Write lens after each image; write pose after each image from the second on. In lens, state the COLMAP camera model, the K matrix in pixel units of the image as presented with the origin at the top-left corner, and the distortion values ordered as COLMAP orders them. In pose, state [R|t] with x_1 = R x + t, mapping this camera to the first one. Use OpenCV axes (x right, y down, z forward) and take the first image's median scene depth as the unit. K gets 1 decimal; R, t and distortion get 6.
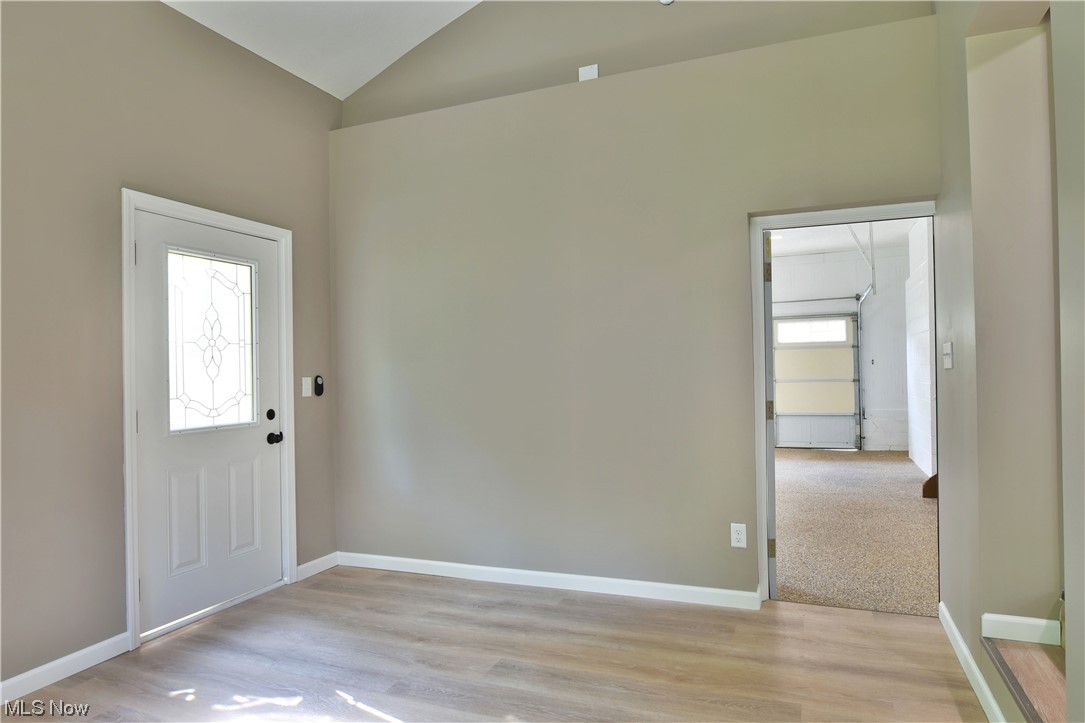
lens RADIAL K [[656.6, 0, 545.8], [0, 656.6, 362.7], [0, 0, 1]] dist [-0.010940, -0.005814]
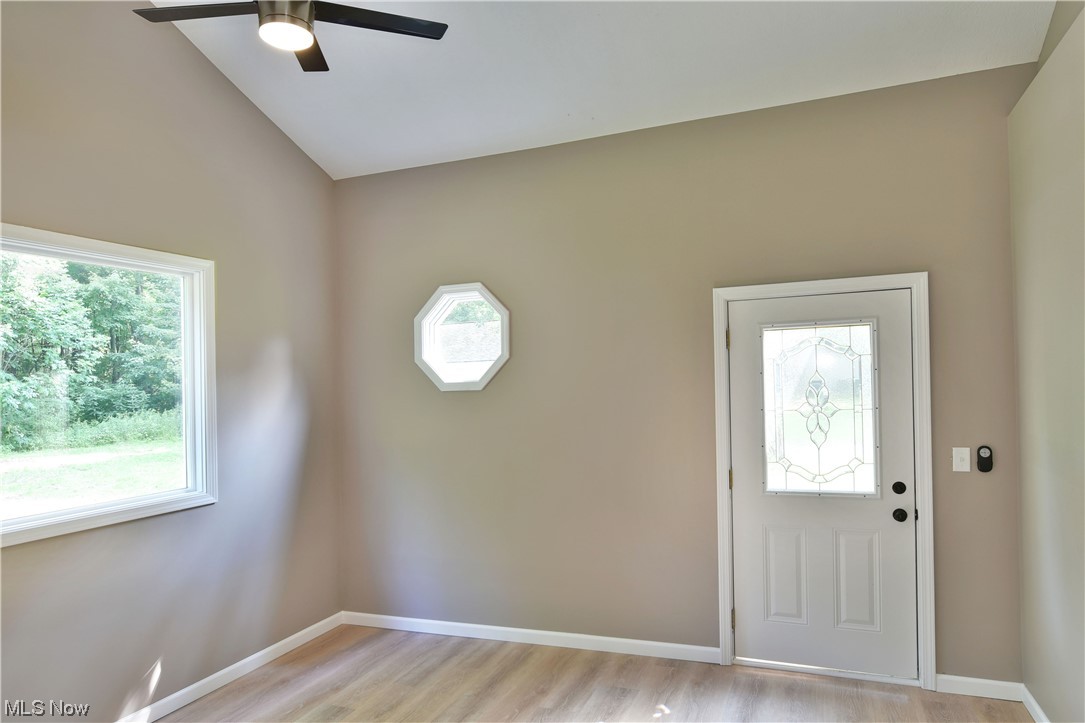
lens RADIAL K [[656.6, 0, 545.8], [0, 656.6, 362.7], [0, 0, 1]] dist [-0.010940, -0.005814]
pose [[0.011886, -0.002483, -0.999926, 0.505297], [0.041259, 0.999146, -0.001991, -0.118694], [0.999078, -0.041232, 0.011979, 0.570161]]
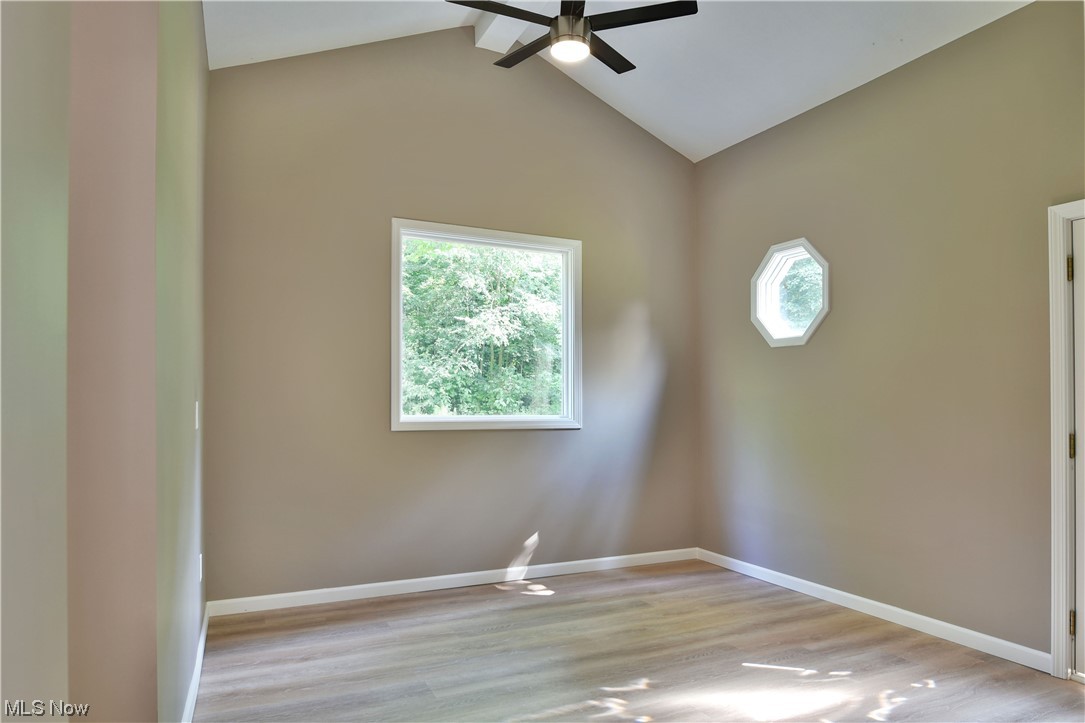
lens RADIAL K [[638.3, 0, 542.5], [0, 638.3, 361.5], [0, 0, 1]] dist [-0.004562, -0.002107]
pose [[-0.647529, -0.005771, -0.762019, 0.508232], [0.011311, 0.999788, -0.017182, -0.022916], [0.761957, -0.019745, -0.647326, 0.880243]]
